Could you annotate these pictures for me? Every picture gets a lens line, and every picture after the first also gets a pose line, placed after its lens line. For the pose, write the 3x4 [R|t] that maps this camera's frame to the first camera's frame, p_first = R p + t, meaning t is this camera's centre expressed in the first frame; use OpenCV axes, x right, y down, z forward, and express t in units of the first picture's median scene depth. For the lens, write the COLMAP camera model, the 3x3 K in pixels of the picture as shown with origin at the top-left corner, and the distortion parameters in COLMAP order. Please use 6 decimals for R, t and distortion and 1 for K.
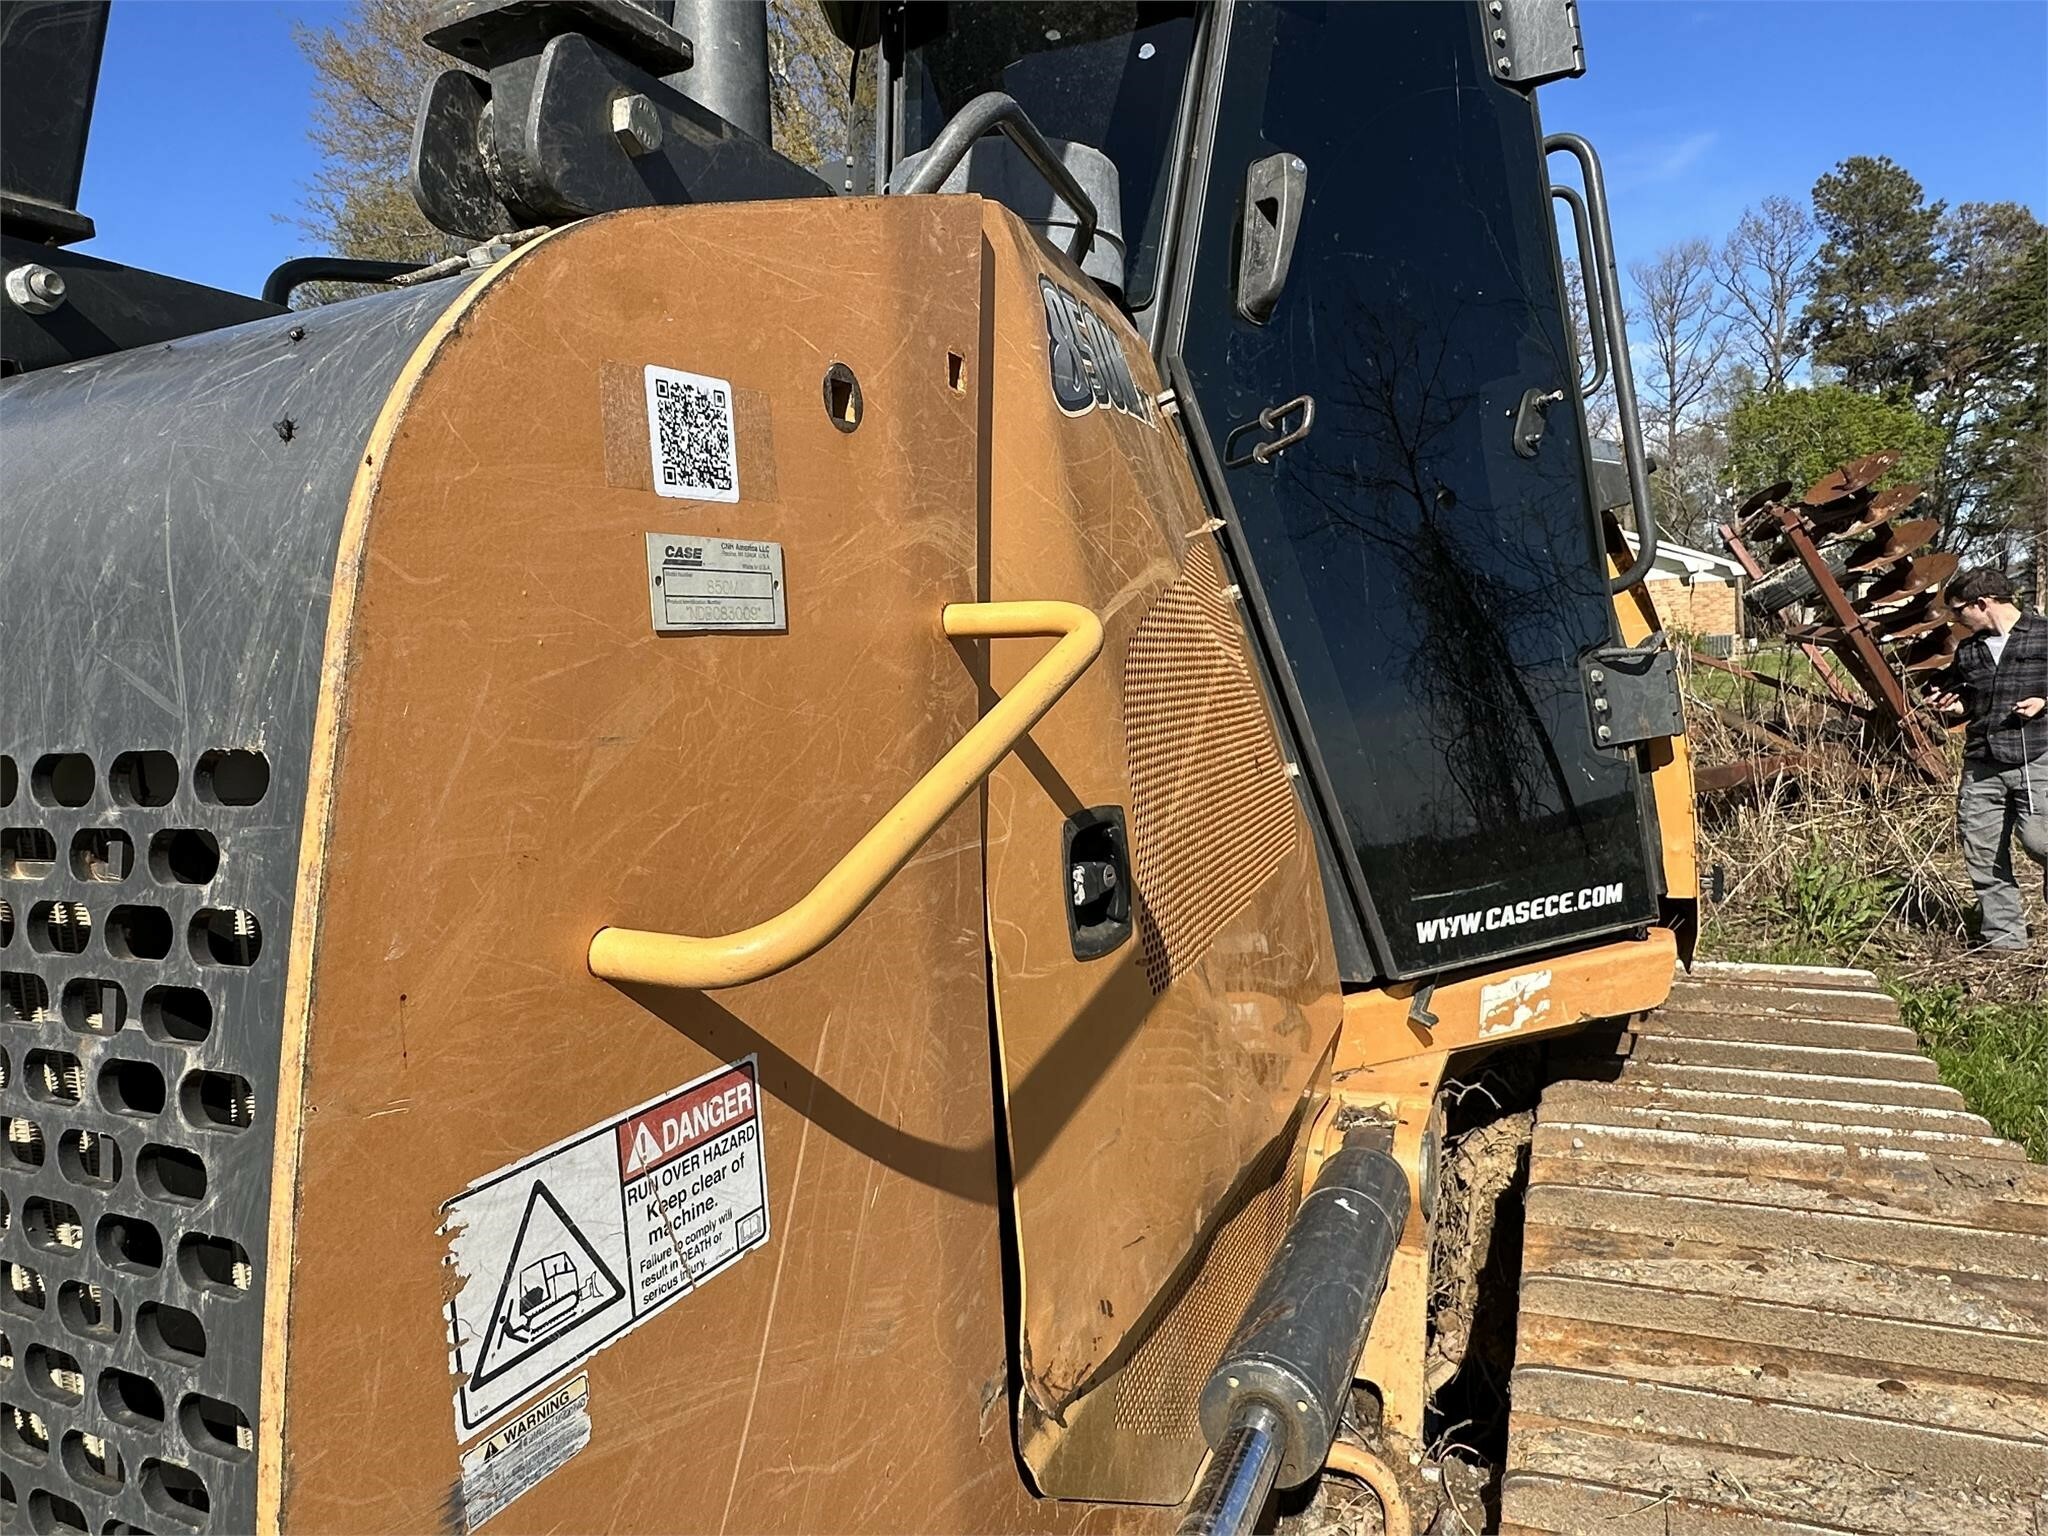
lens RADIAL K [[1307.1, 0, 1011.3], [0, 1307.1, 783.3], [0, 0, 1]] dist [-0.001959, 0.001166]
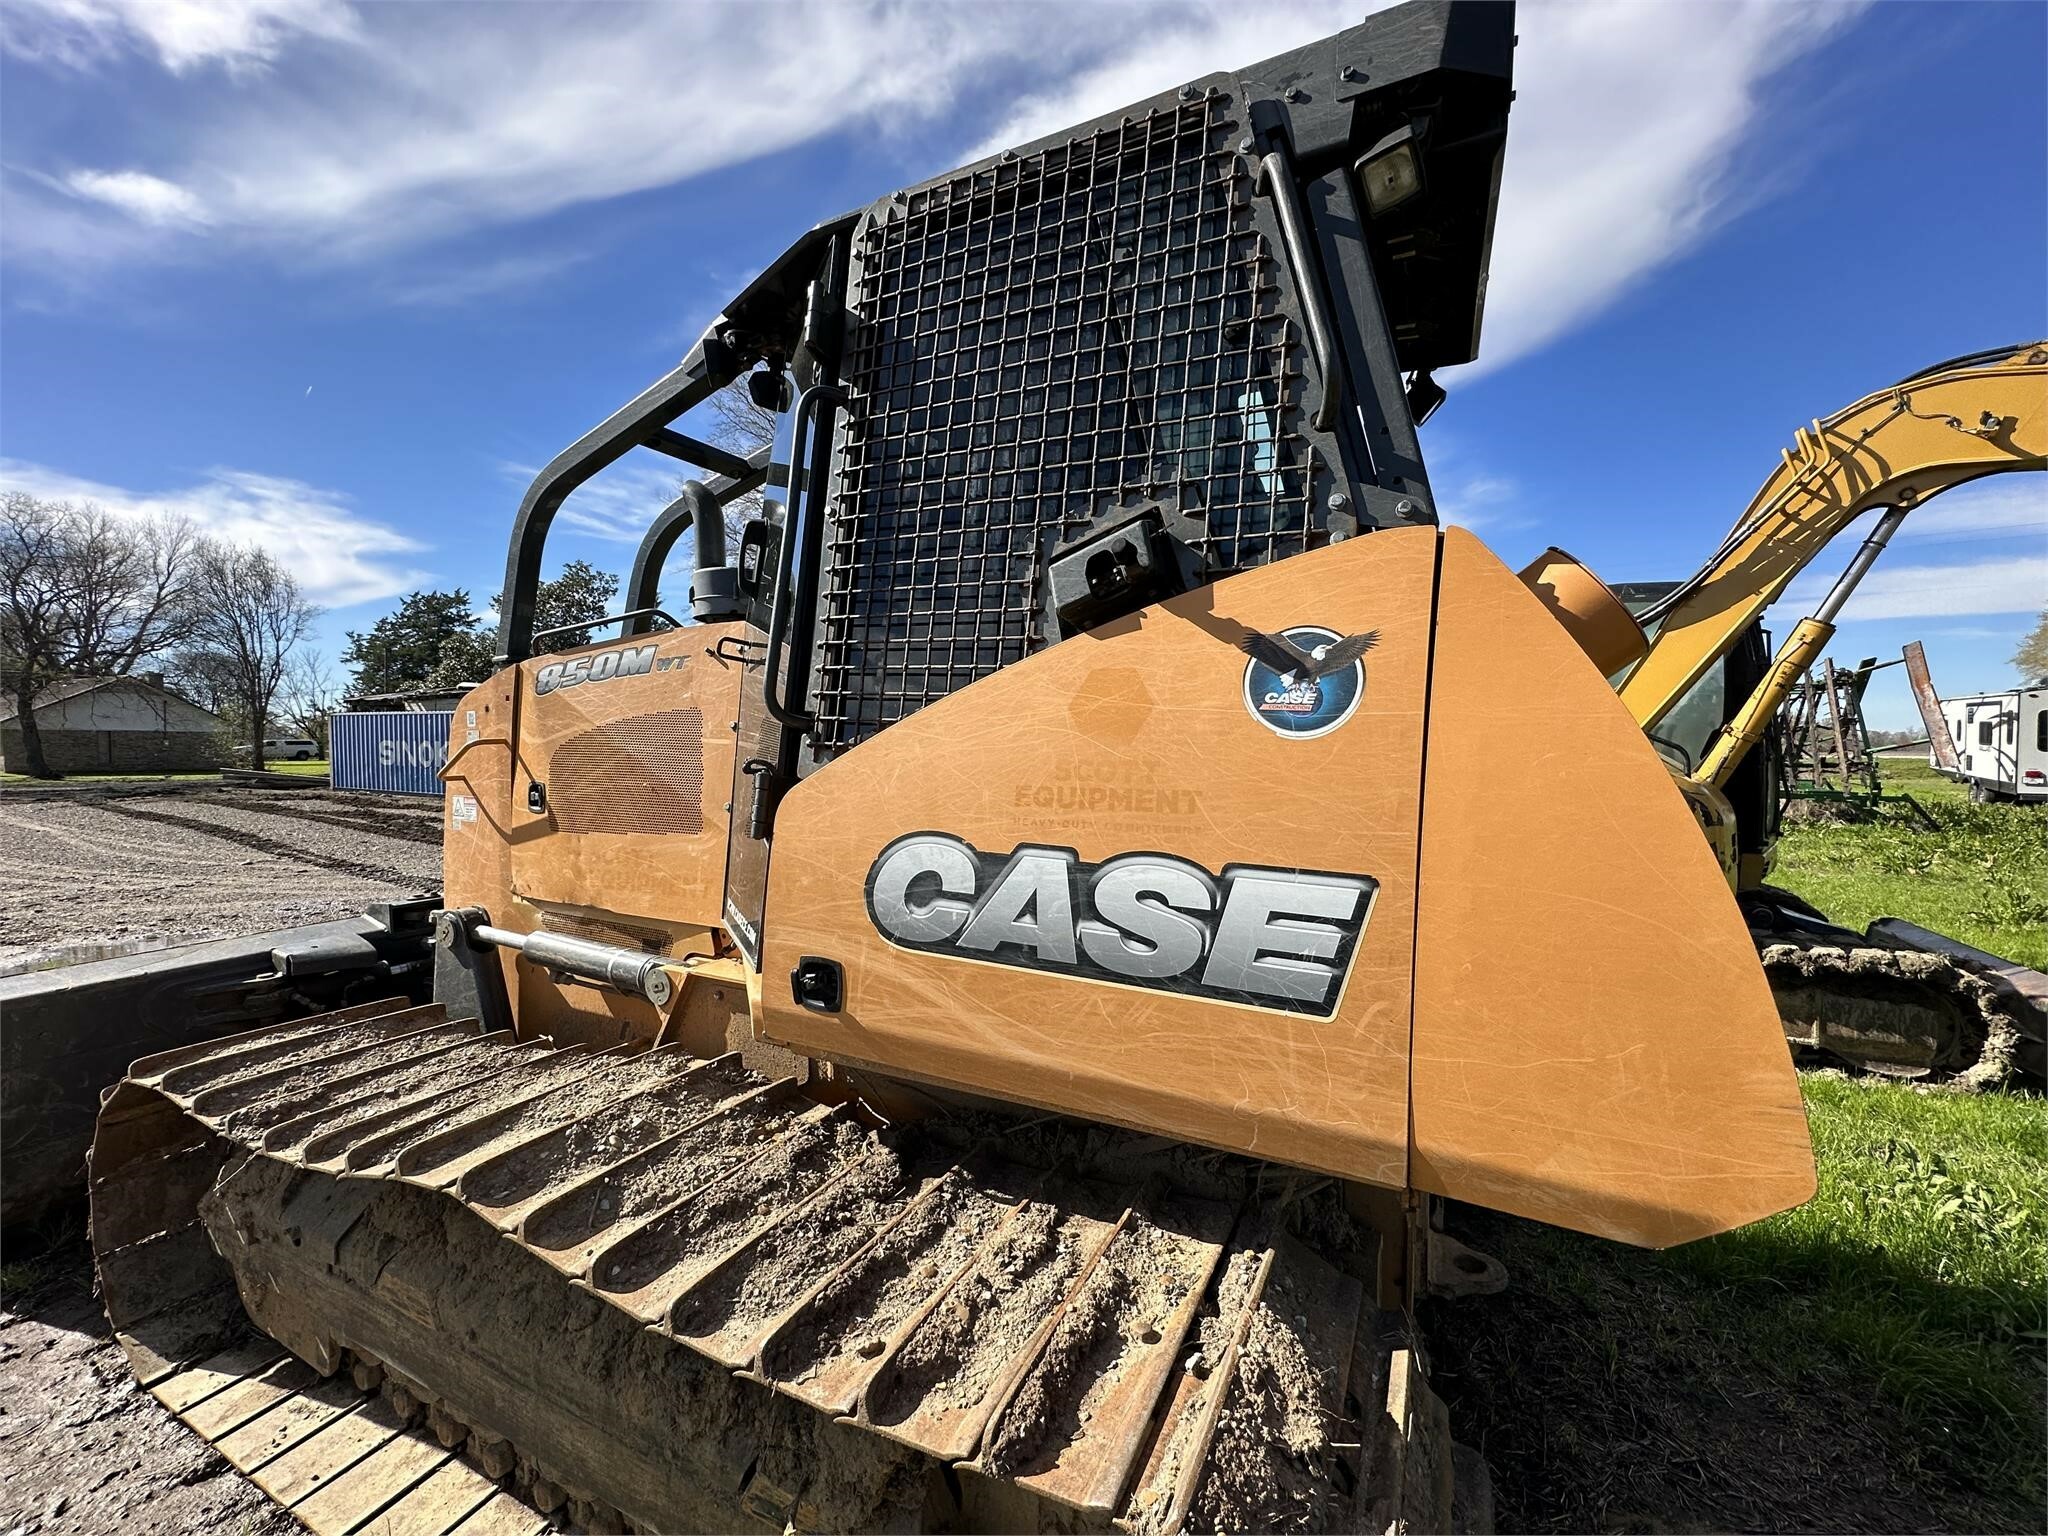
lens RADIAL K [[816.9, 0, 1026.1], [0, 816.9, 766.1], [0, 0, 1]] dist [-0.002137, 0.000341]
pose [[-0.051563, 0.084398, -0.995097, 2.817946], [-0.090676, 0.991911, 0.088826, -0.444624], [0.994545, 0.094812, -0.043493, 2.817658]]
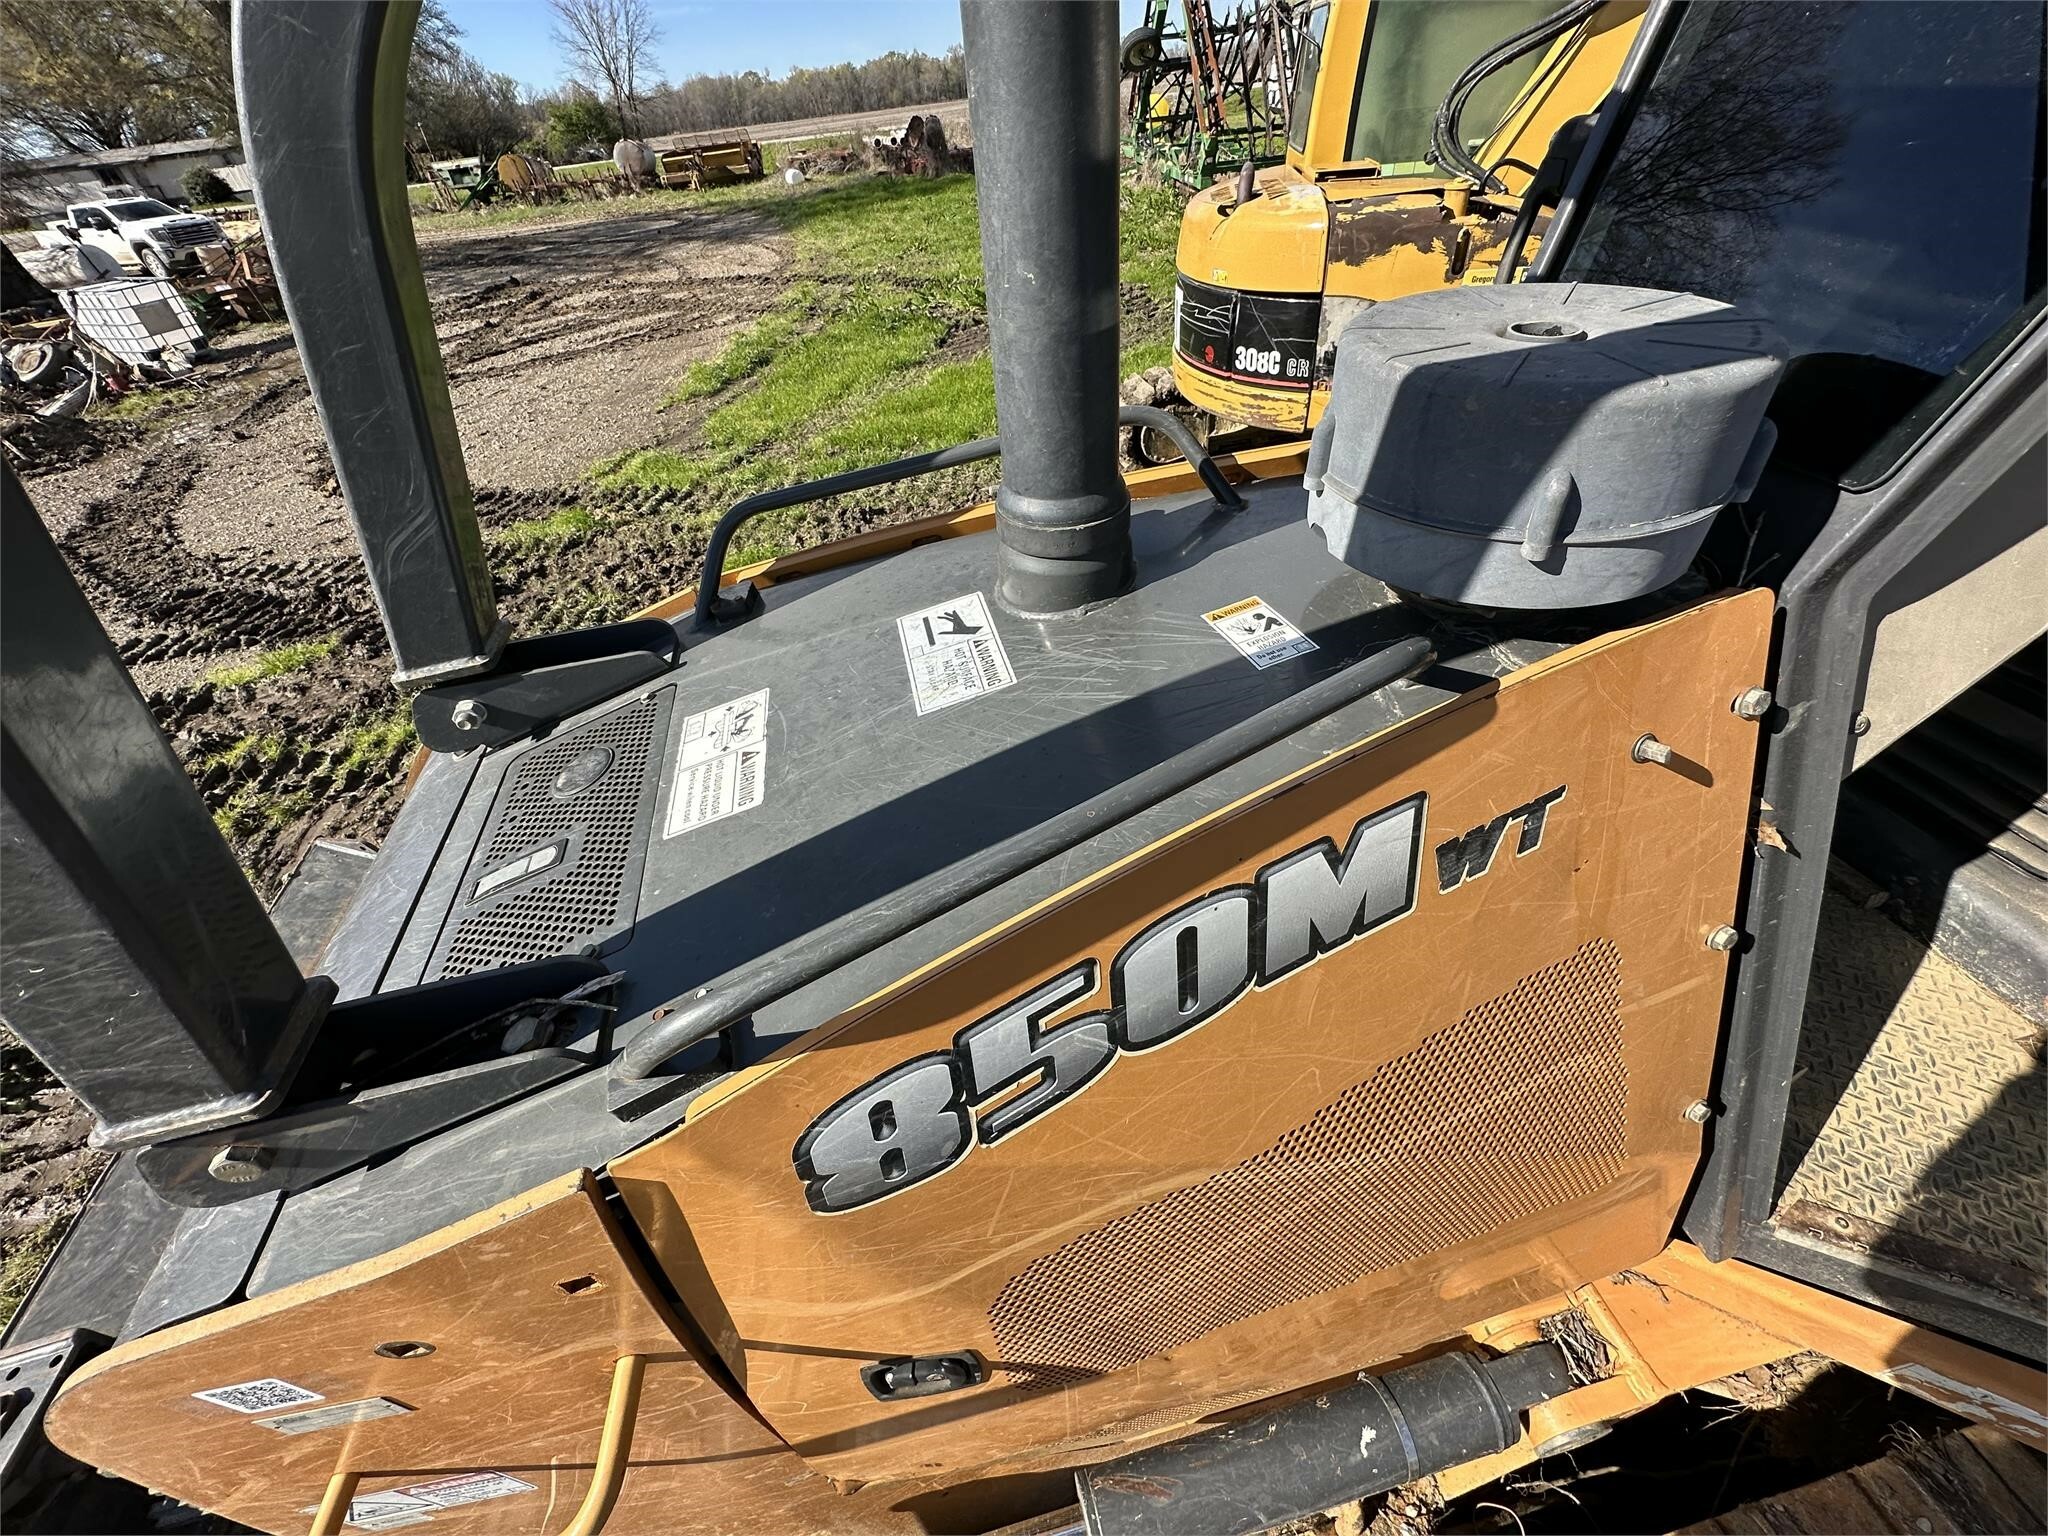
lens RADIAL K [[817.8, 0, 1023.6], [0, 817.8, 766.7], [0, 0, 1]] dist [-0.001511, 0.000211]
pose [[0.594863, 0.521513, -0.611688, 0.298863], [-0.022435, 0.771445, 0.635900, -0.883782], [0.803514, -0.364550, 0.470604, 0.915616]]
